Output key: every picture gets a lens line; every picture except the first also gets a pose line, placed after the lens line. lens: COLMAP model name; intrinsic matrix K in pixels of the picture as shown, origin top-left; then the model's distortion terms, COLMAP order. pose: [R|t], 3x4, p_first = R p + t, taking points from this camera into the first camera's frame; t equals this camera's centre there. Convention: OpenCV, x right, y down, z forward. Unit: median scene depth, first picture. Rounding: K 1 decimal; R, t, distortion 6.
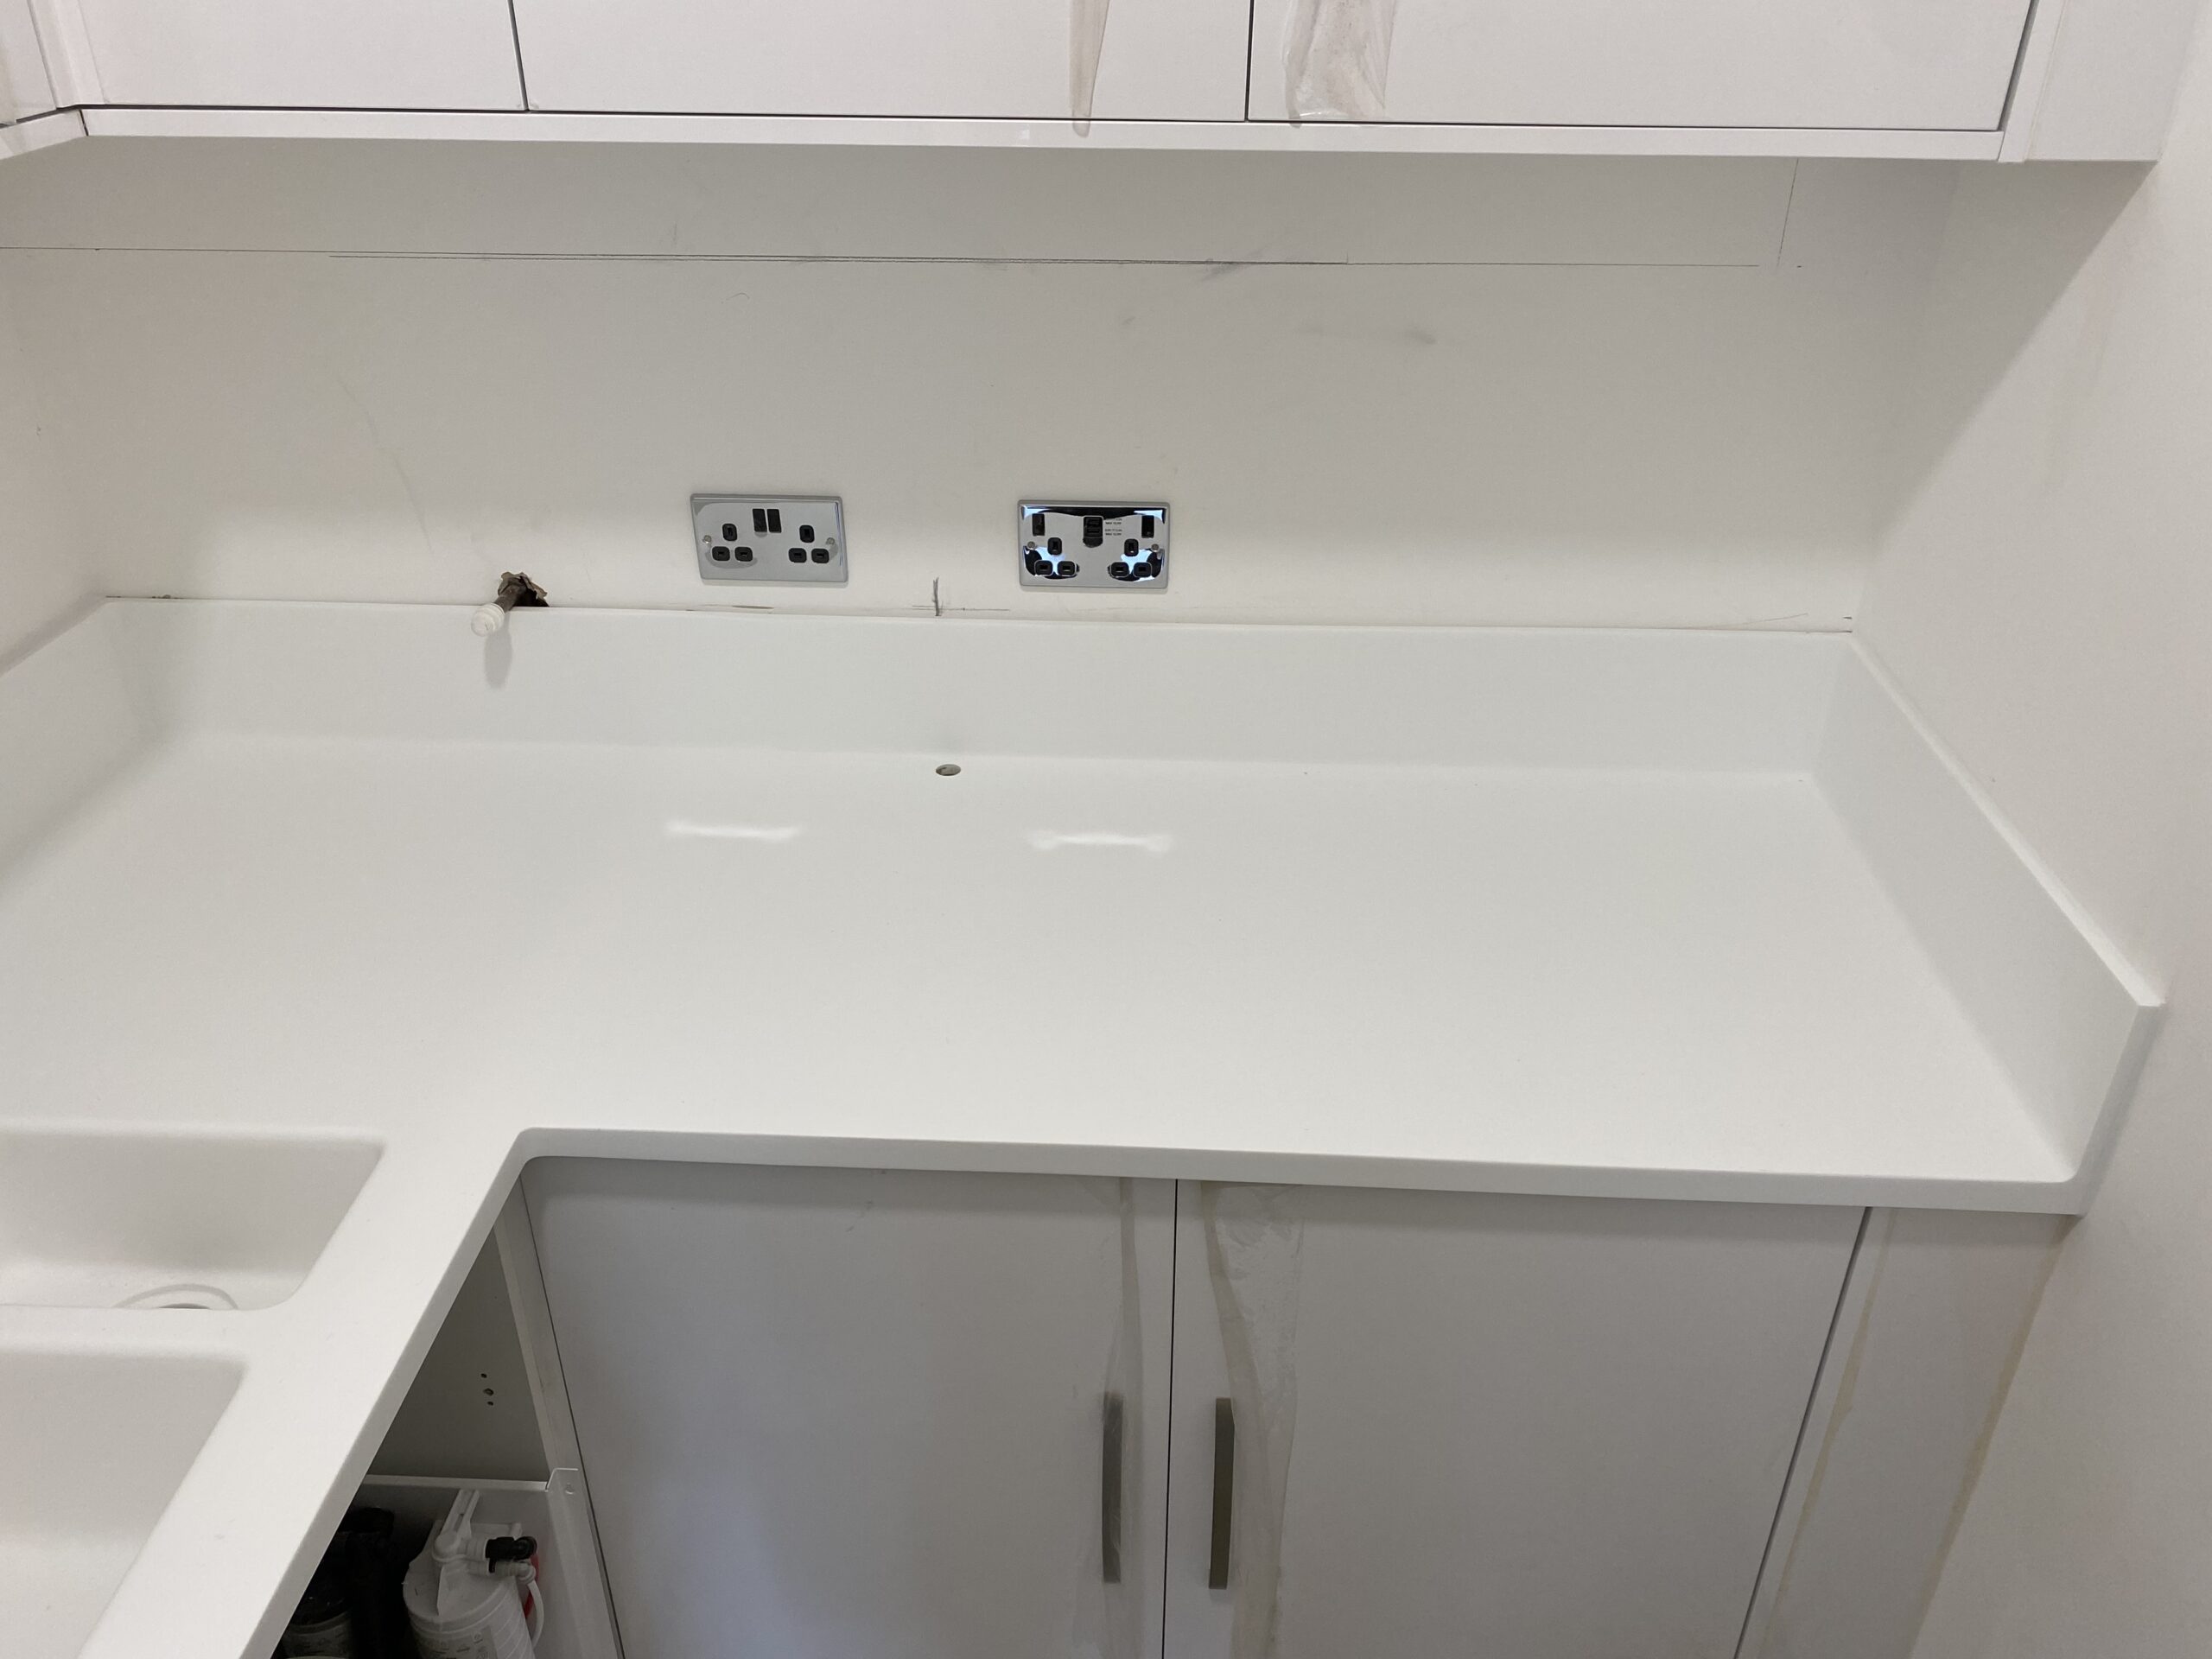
lens RADIAL K [[1696.6, 0, 1106.0], [0, 1696.6, 829.5], [0, 0, 1]] dist [0.008048, -0.086793]
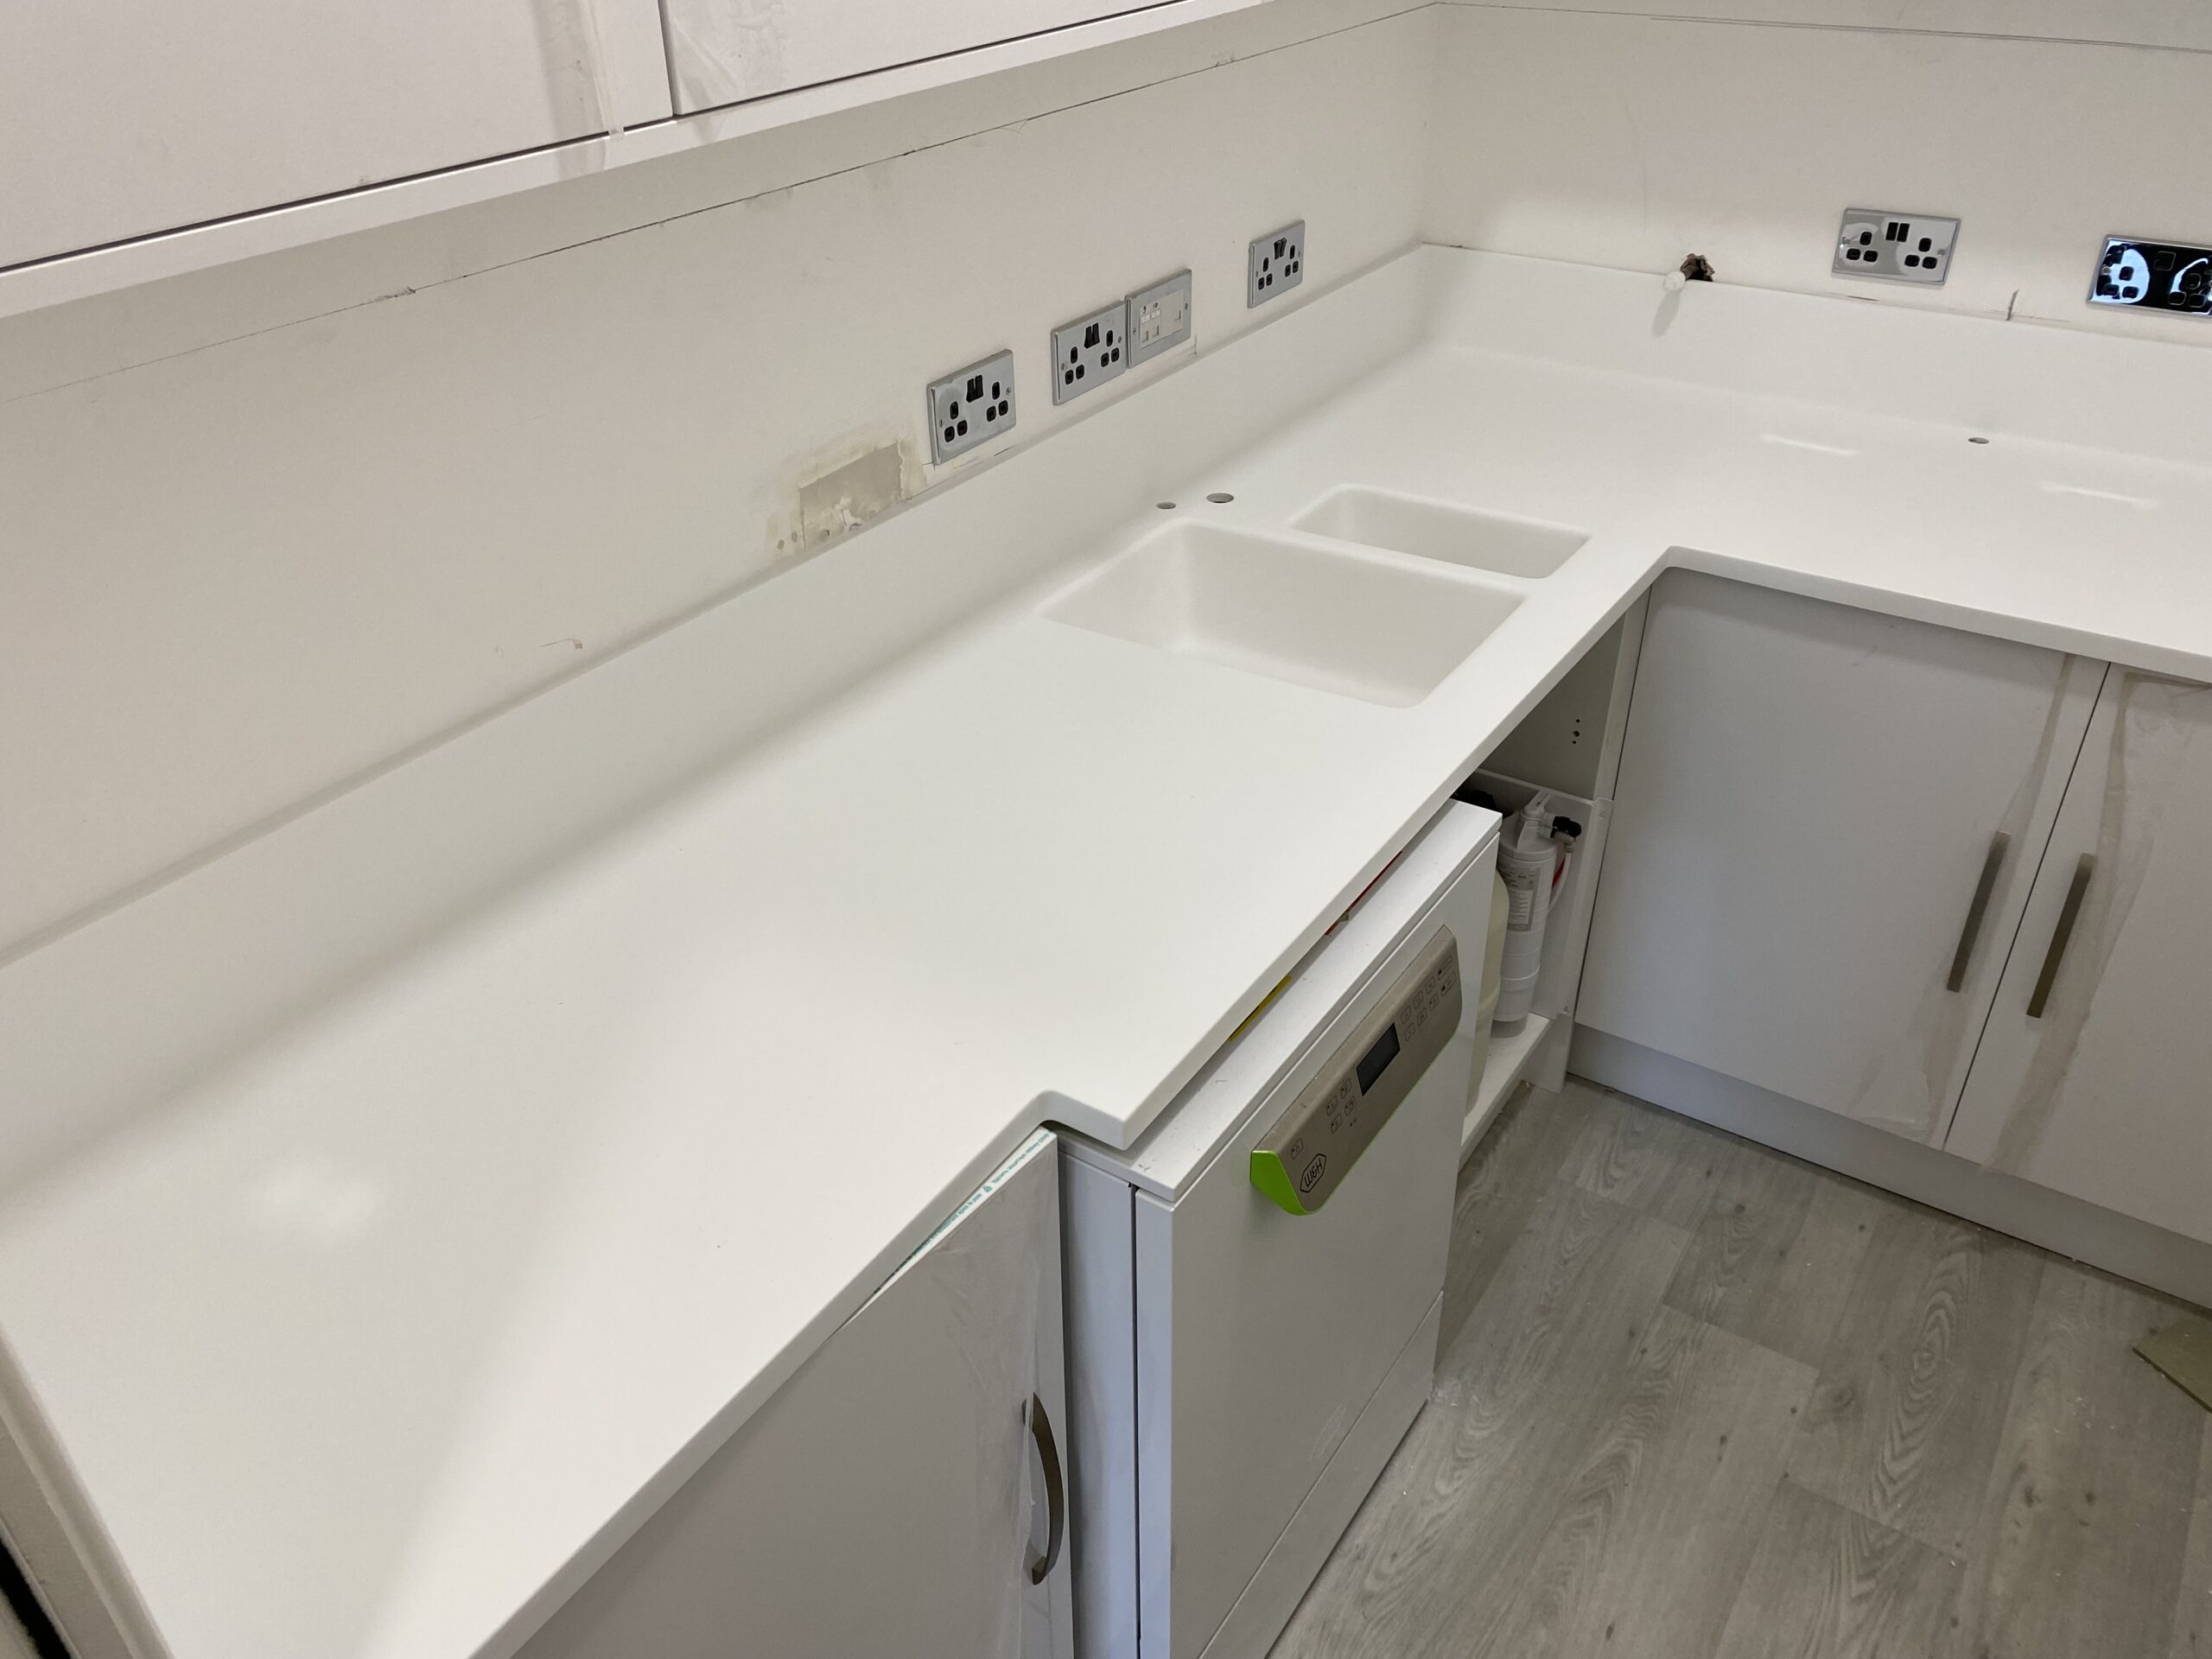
lens RADIAL K [[1680.4, 0, 1036.1], [0, 1680.4, 832.7], [0, 0, 1]] dist [-0.003761, 0.007675]
pose [[0.842565, 0.264800, -0.469004, -0.016073], [-0.231571, 0.964303, 0.128430, 0.286089], [0.486271, 0.000397, 0.873808, -0.568524]]
